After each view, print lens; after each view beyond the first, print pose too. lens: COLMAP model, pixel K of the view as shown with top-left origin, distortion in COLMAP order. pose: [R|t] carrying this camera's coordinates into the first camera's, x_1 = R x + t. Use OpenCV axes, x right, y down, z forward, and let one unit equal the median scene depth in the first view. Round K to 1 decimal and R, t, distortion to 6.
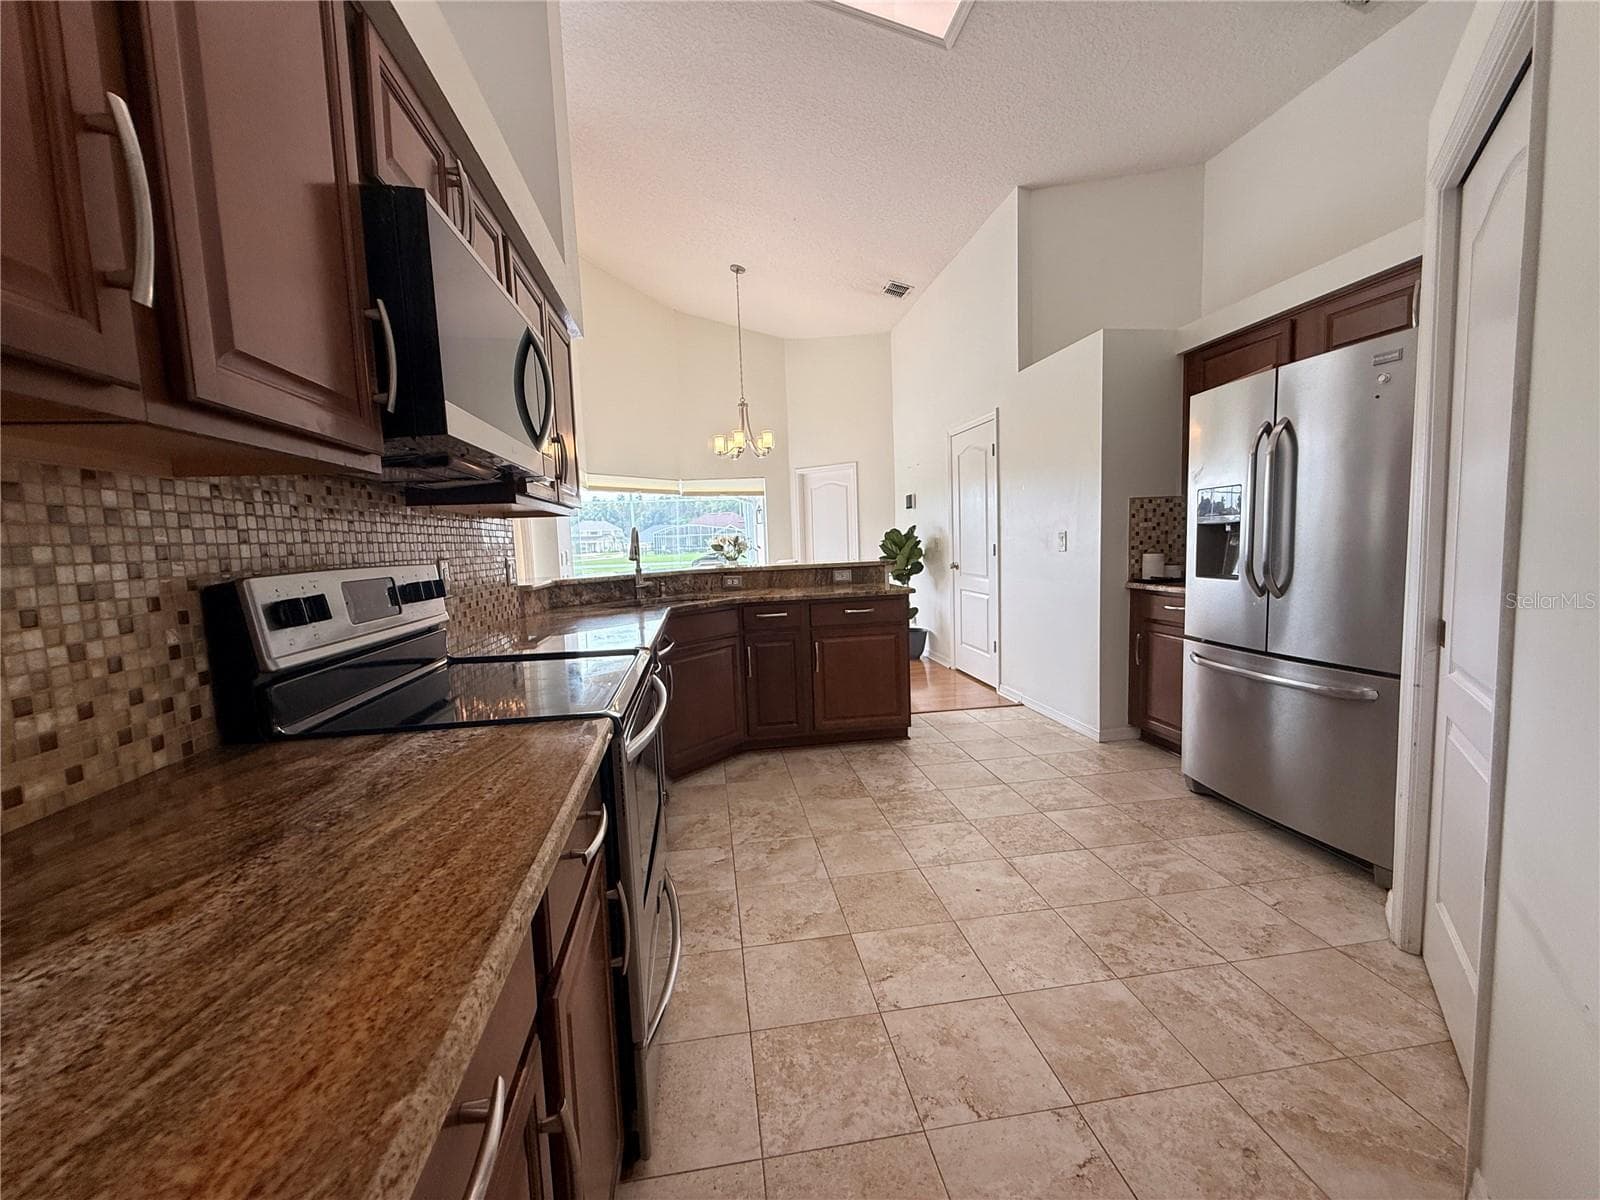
lens RADIAL K [[637.4, 0, 793.2], [0, 637.4, 601.5], [0, 0, 1]] dist [-0.001701, 0.000069]
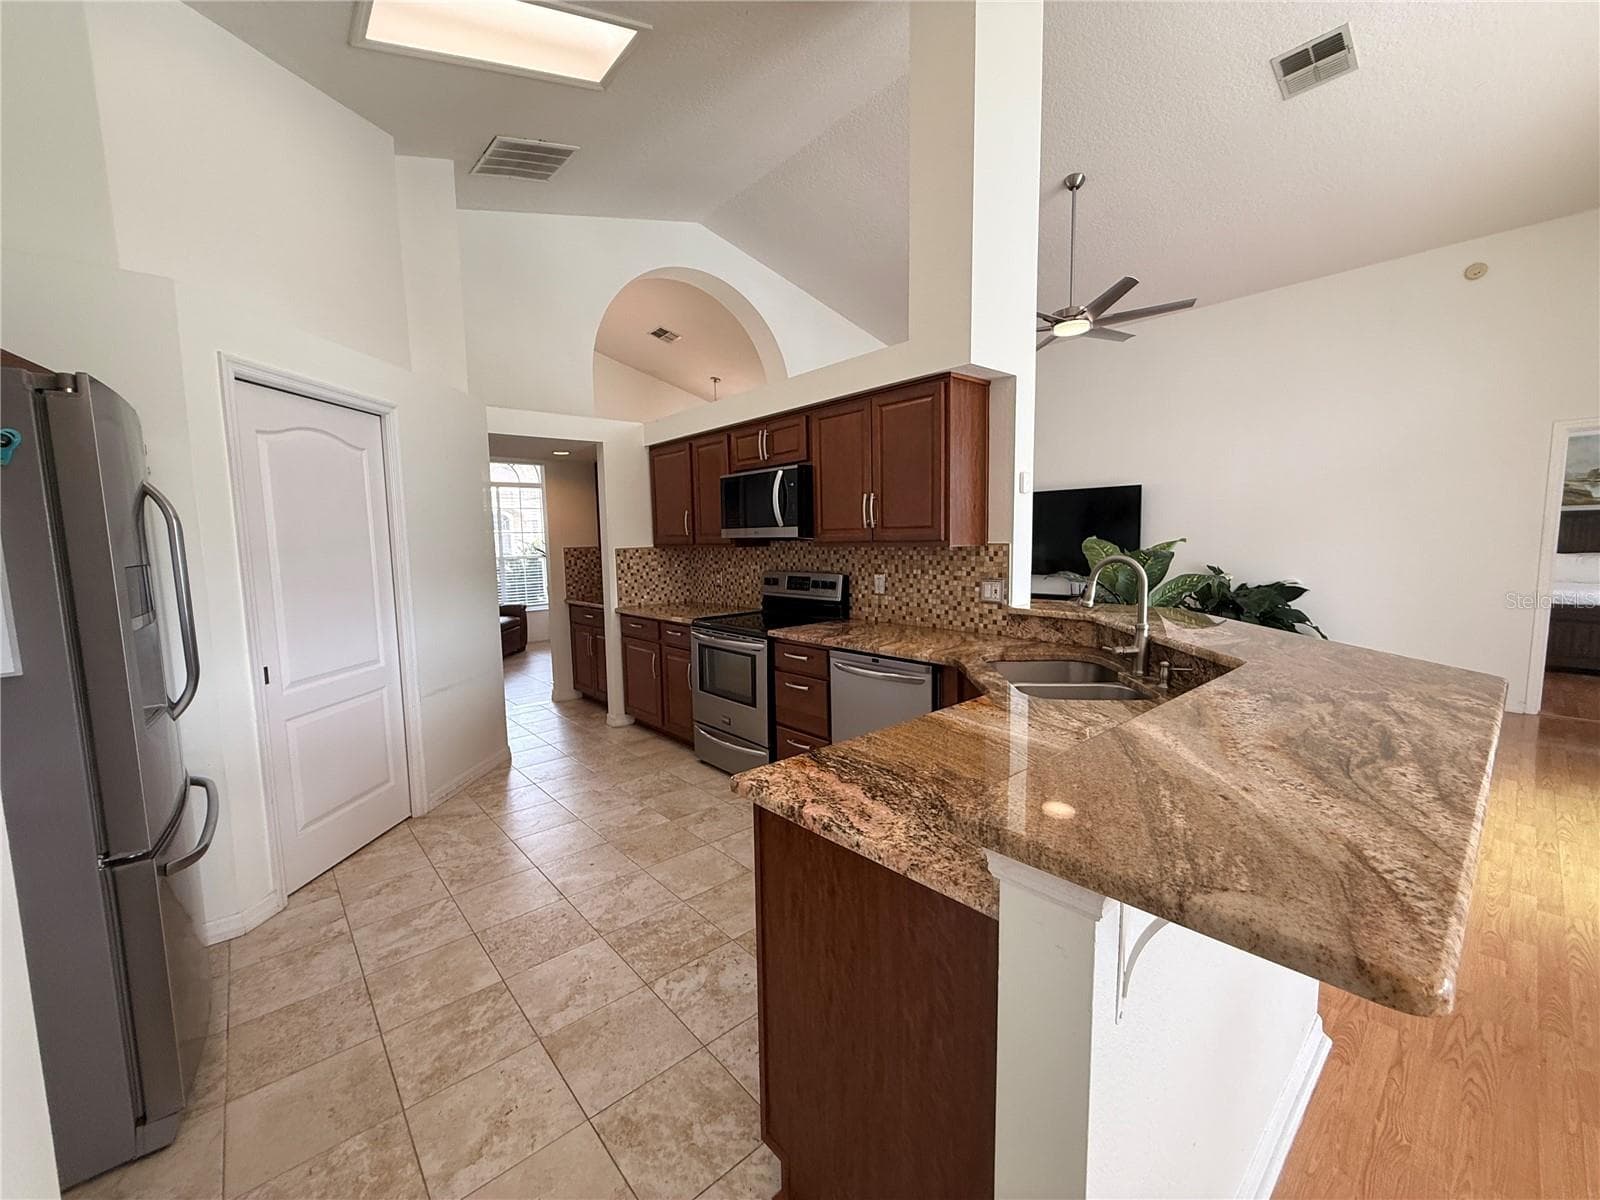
lens RADIAL K [[637.4, 0, 793.2], [0, 637.4, 601.5], [0, 0, 1]] dist [-0.001701, 0.000069]
pose [[-0.838840, 0.105514, -0.534055, 0.806769], [-0.001917, 0.980457, 0.196722, -0.439789], [0.544375, 0.166042, -0.822244, 3.044079]]
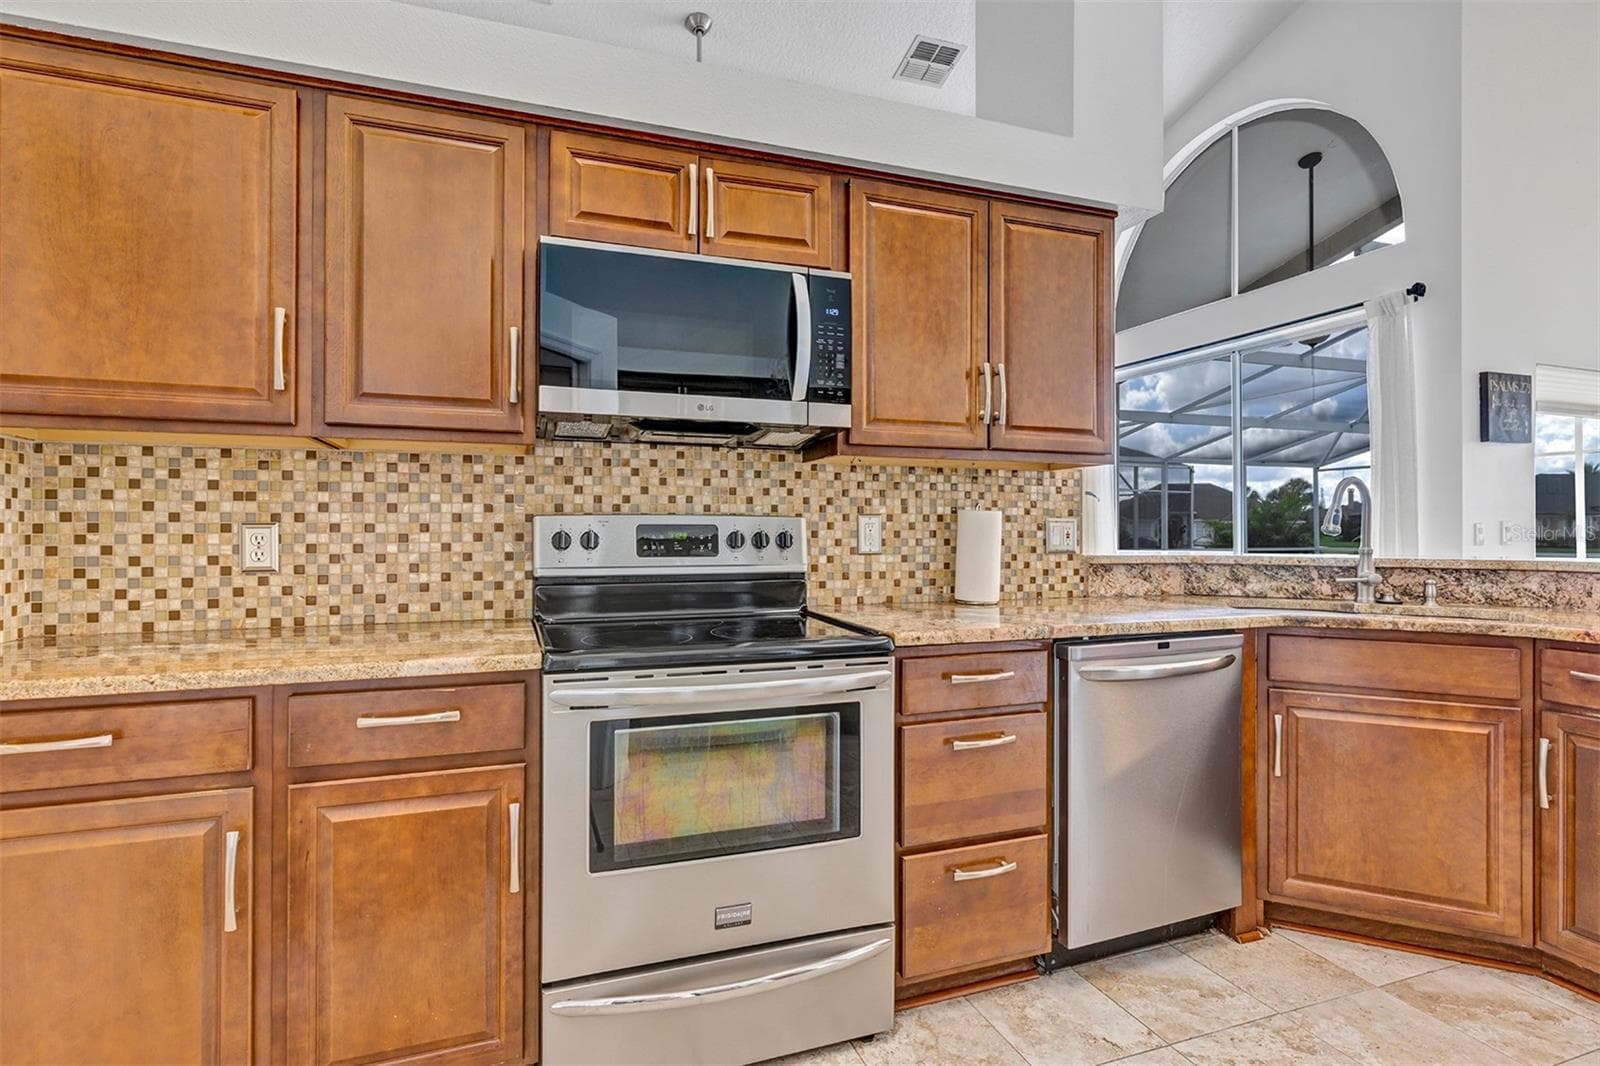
lens RADIAL K [[798.6, 0, 800.0], [0, 798.6, 533.0], [0, 0, 1]] dist [-0.005483, -0.000734]
pose [[0.203279, 0.043463, -0.978156, 0.822416], [-0.101616, 0.994556, 0.023074, -0.071229], [0.973834, 0.094706, 0.206589, 0.831801]]
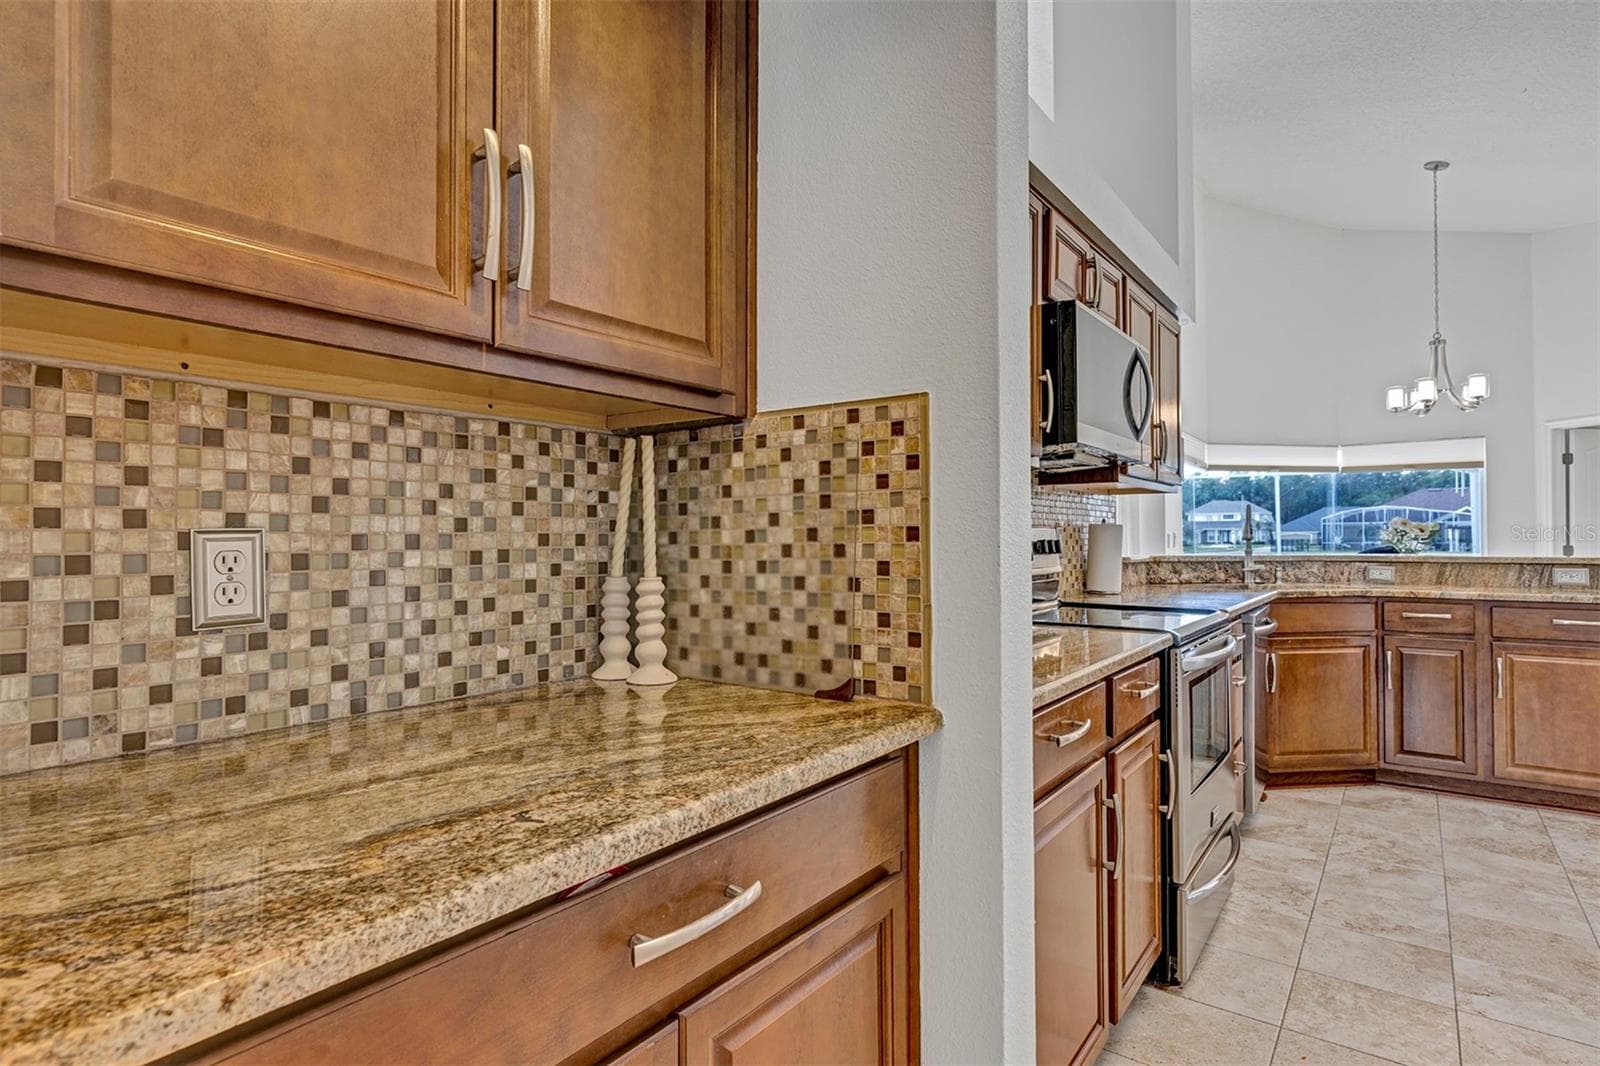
lens RADIAL K [[798.6, 0, 800.0], [0, 798.6, 533.0], [0, 0, 1]] dist [-0.005483, -0.000734]
pose [[0.702036, 0.029695, -0.711522, 0.275355], [-0.090340, 0.994772, -0.047620, 0.086128], [0.706388, 0.097710, 0.701048, -0.599562]]
